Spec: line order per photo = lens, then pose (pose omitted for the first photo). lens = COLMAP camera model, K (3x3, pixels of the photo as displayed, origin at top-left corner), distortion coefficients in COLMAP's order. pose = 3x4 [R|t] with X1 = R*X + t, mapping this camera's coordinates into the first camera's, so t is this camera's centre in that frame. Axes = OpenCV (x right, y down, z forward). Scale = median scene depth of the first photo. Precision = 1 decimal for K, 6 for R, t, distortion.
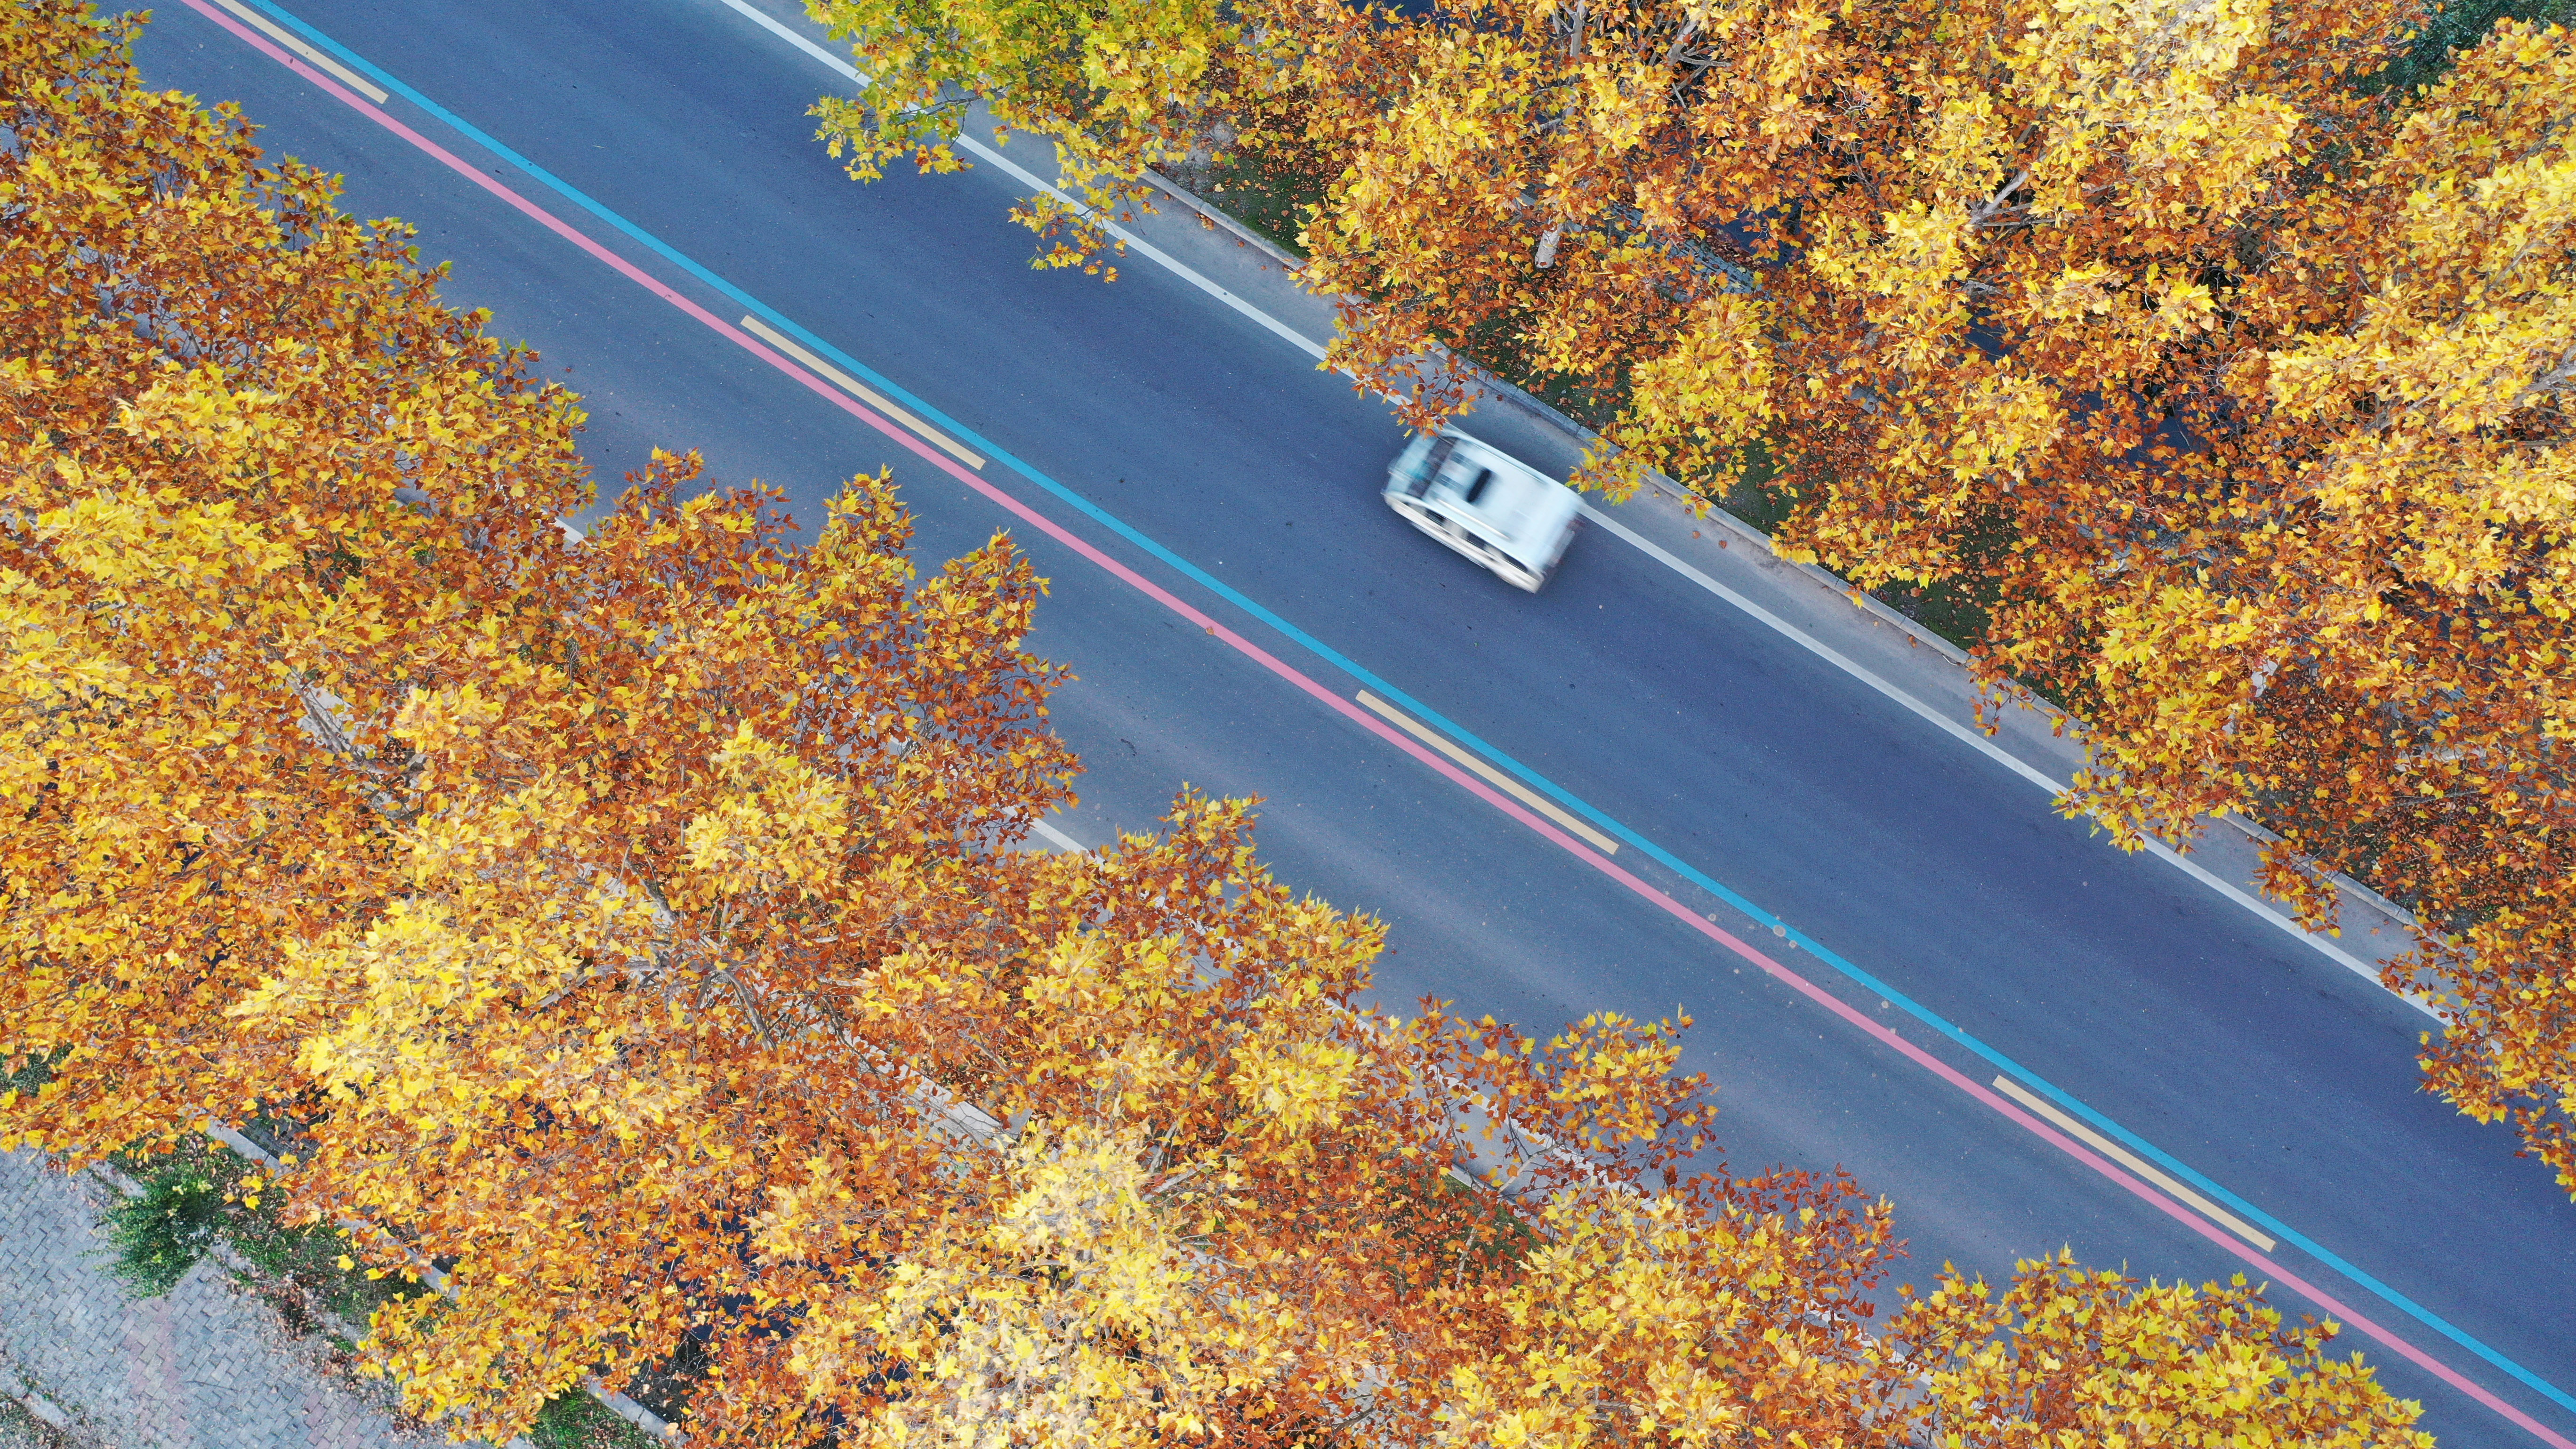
lens RADIAL K [[2053.1, 0, 1288.0], [0, 2053.1, 724.5], [0, 0, 1]] dist [-0.005226, -0.002920]
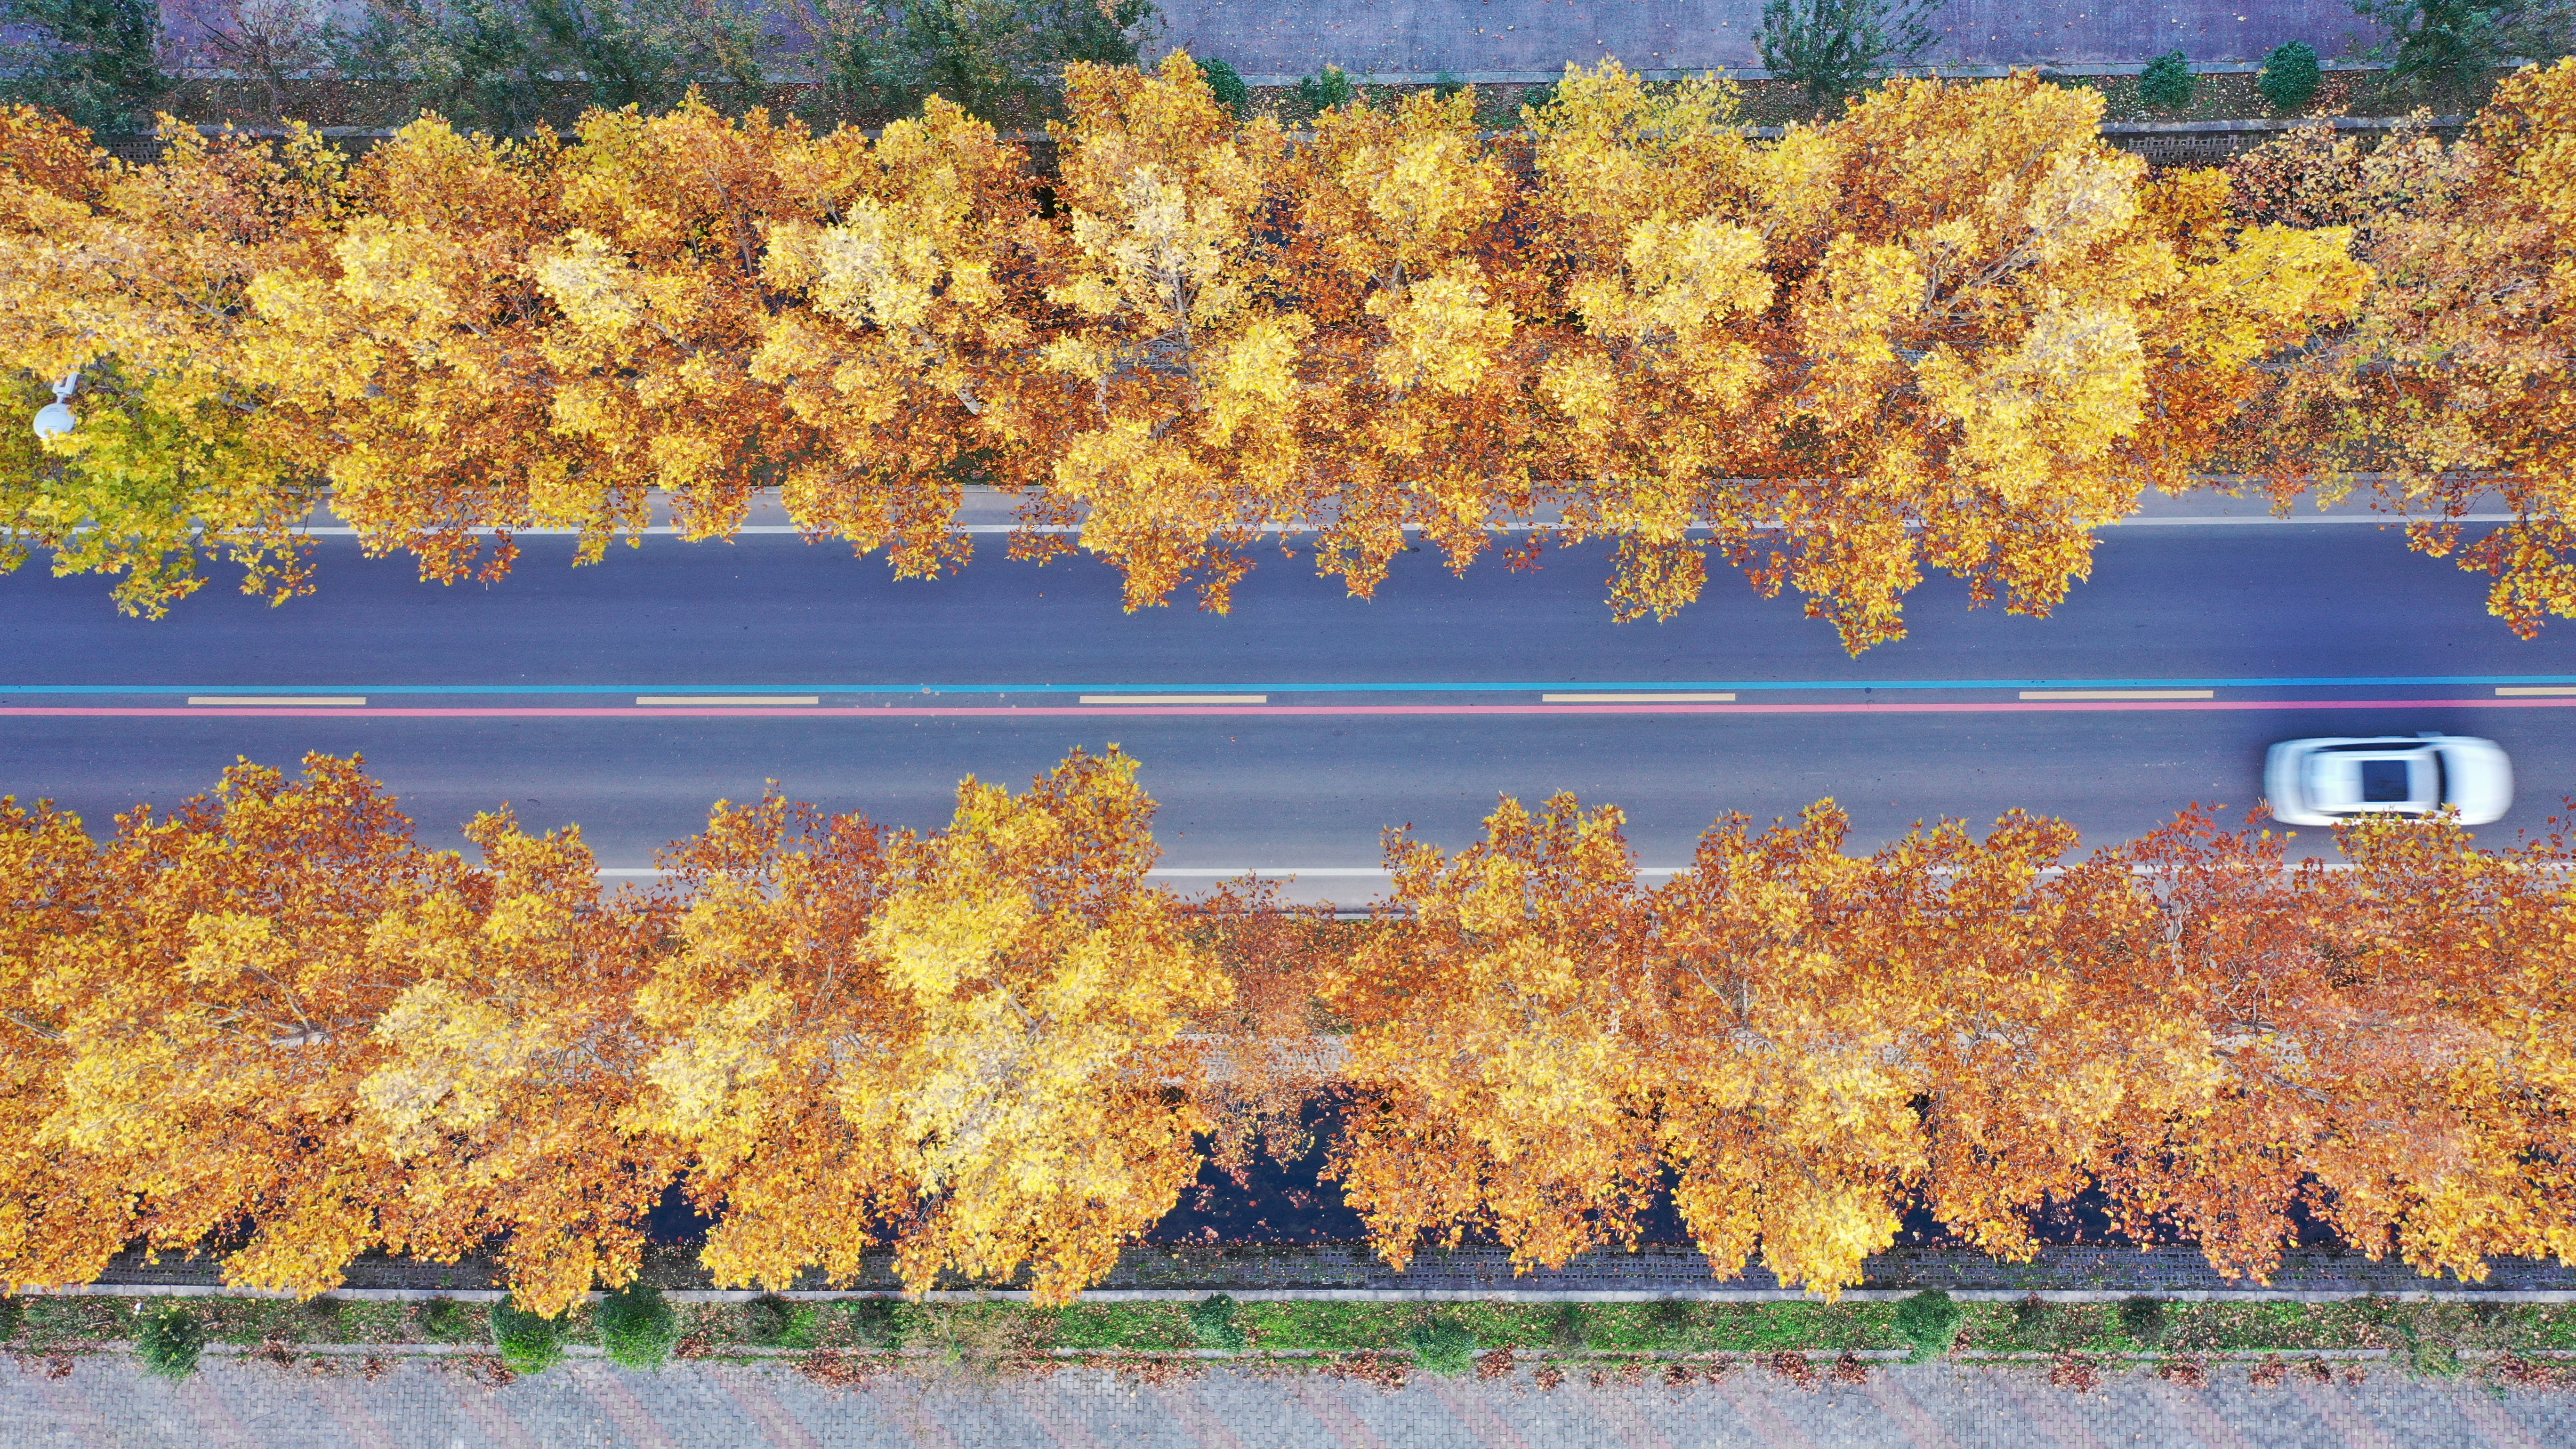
lens RADIAL K [[2021.4, 0, 1275.2], [0, 2021.4, 727.1], [0, 0, 1]] dist [0.001410, -0.006529]
pose [[0.851412, -0.524052, 0.021617, 0.433264], [0.521680, 0.850384, 0.068536, 0.162477], [-0.054299, -0.047075, 0.997414, -0.653093]]
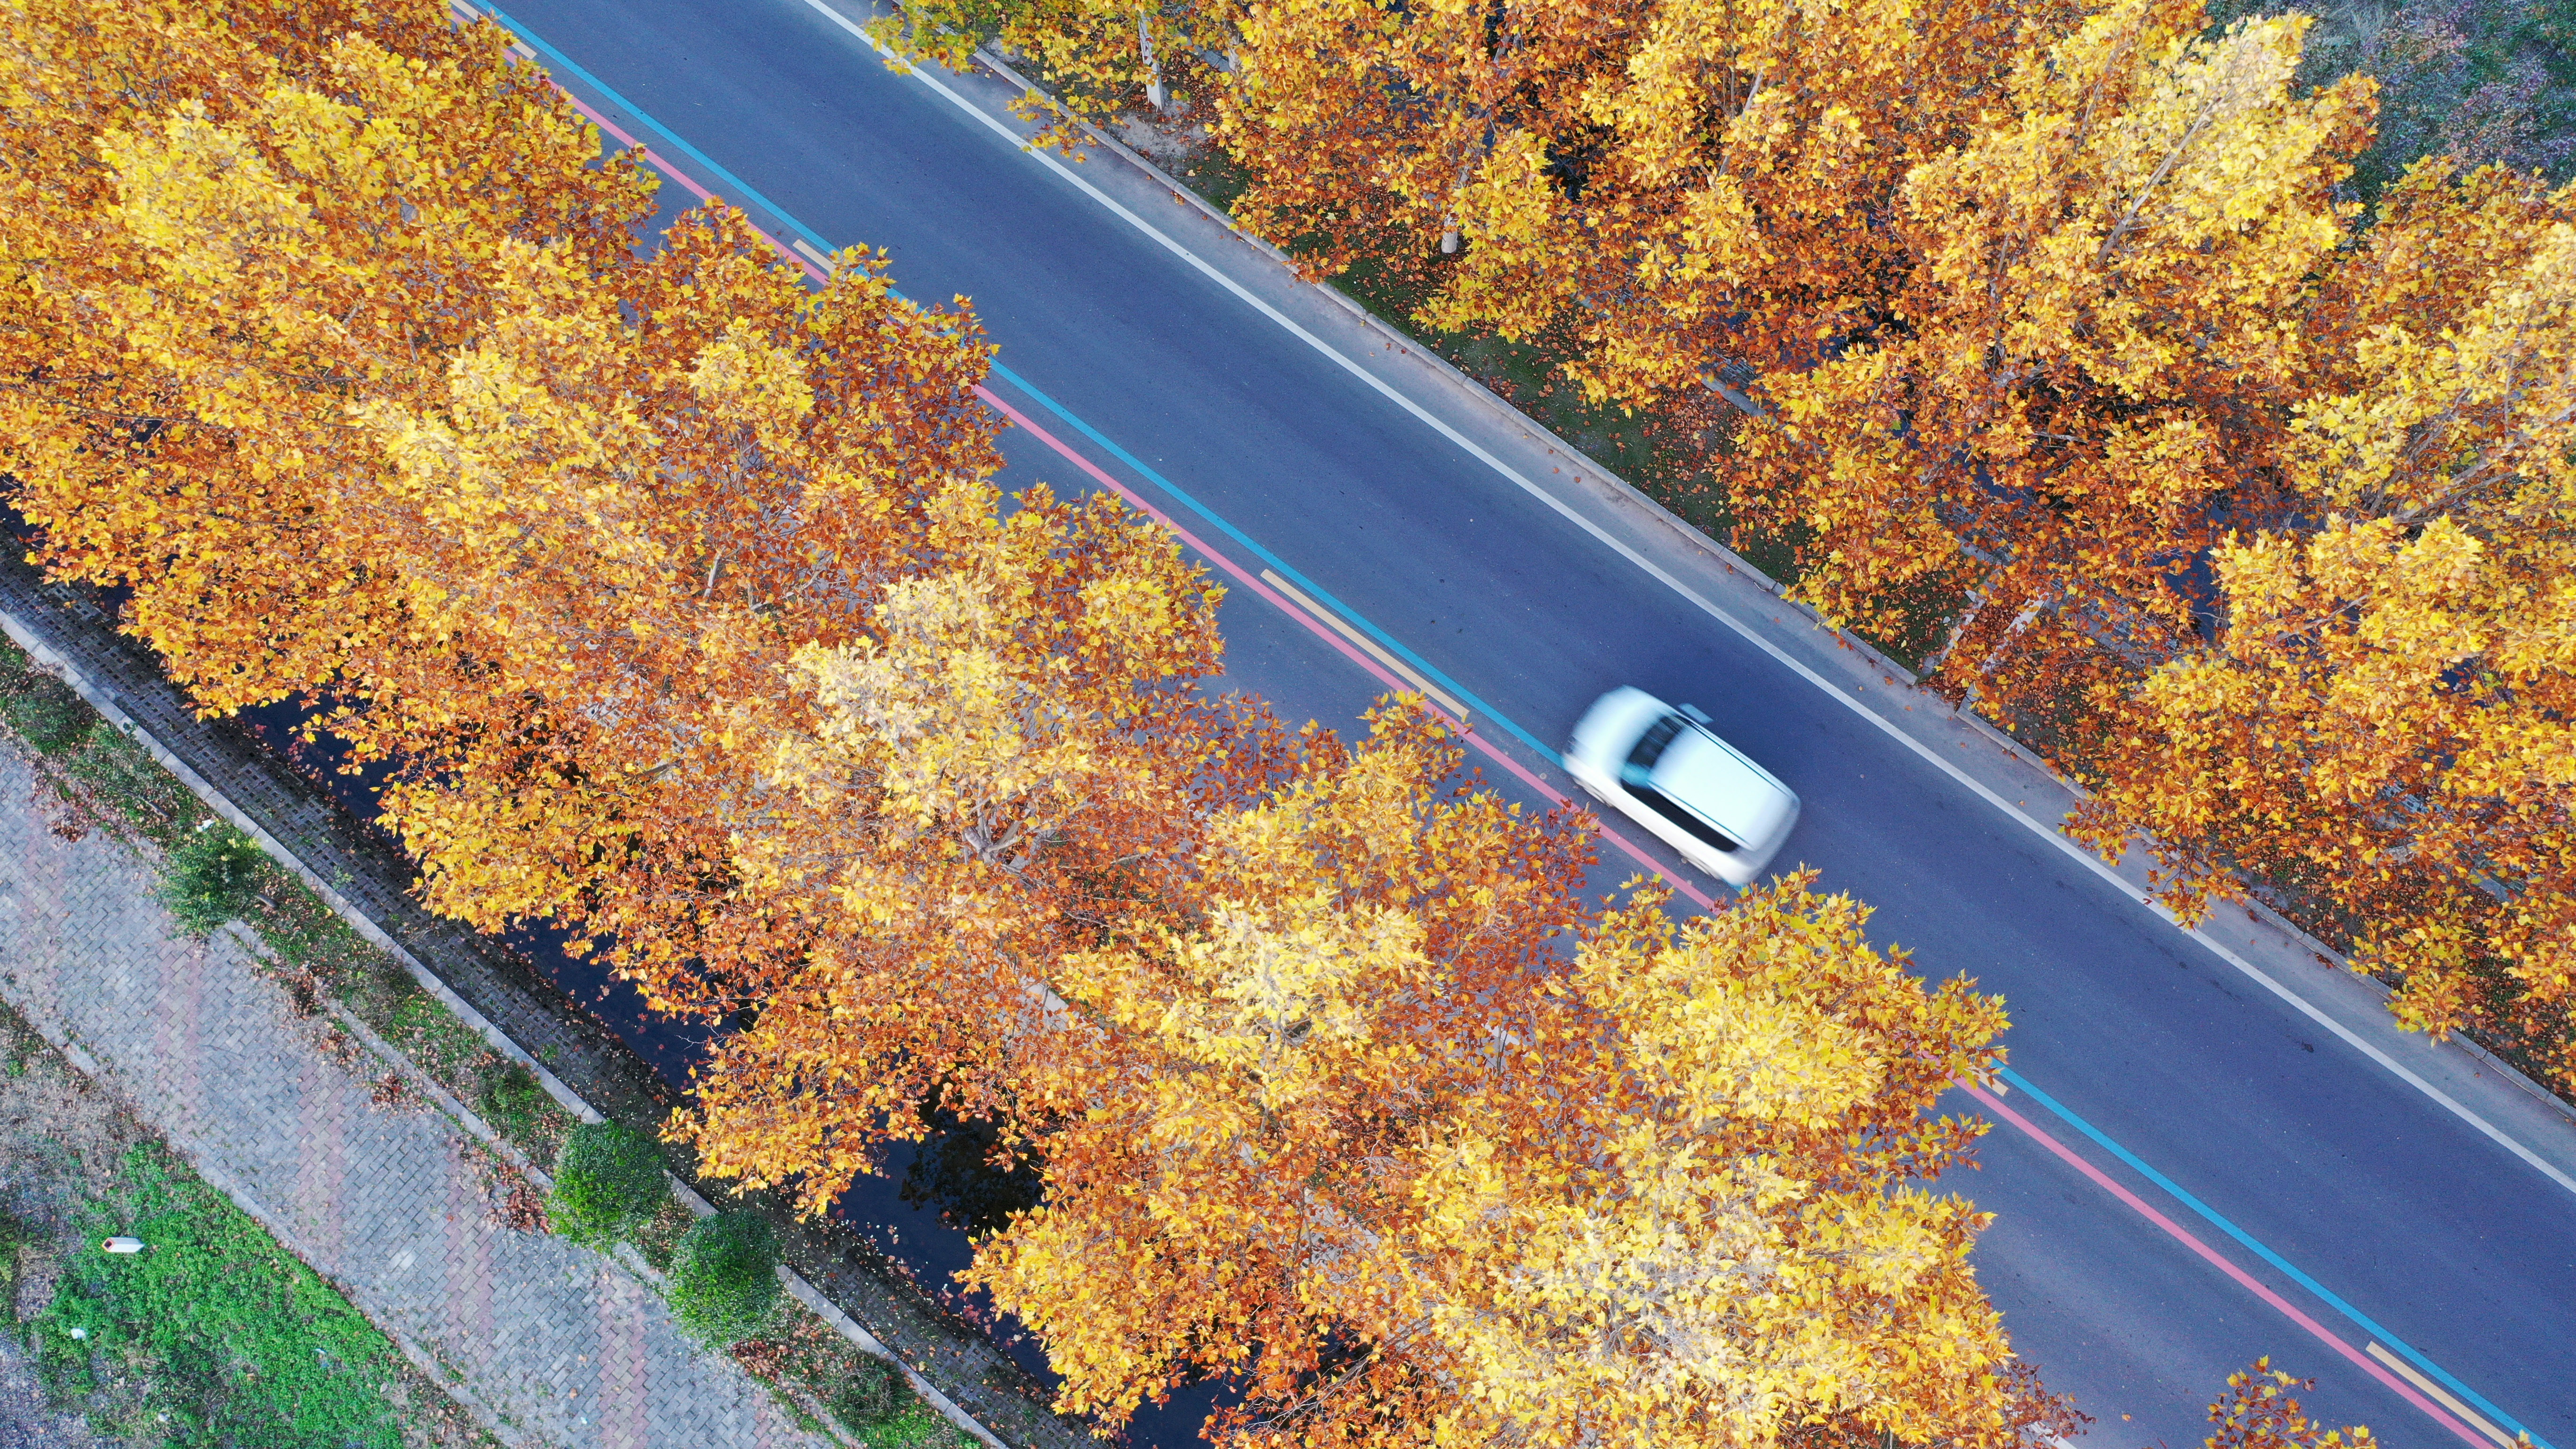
lens RADIAL K [[2053.1, 0, 1288.0], [0, 2053.1, 724.5], [0, 0, 1]] dist [-0.005226, -0.002920]
pose [[0.995730, 0.088497, -0.026266, 0.090612], [-0.091558, 0.983070, -0.158716, 0.268521], [0.011775, 0.160443, 0.986975, -0.172051]]
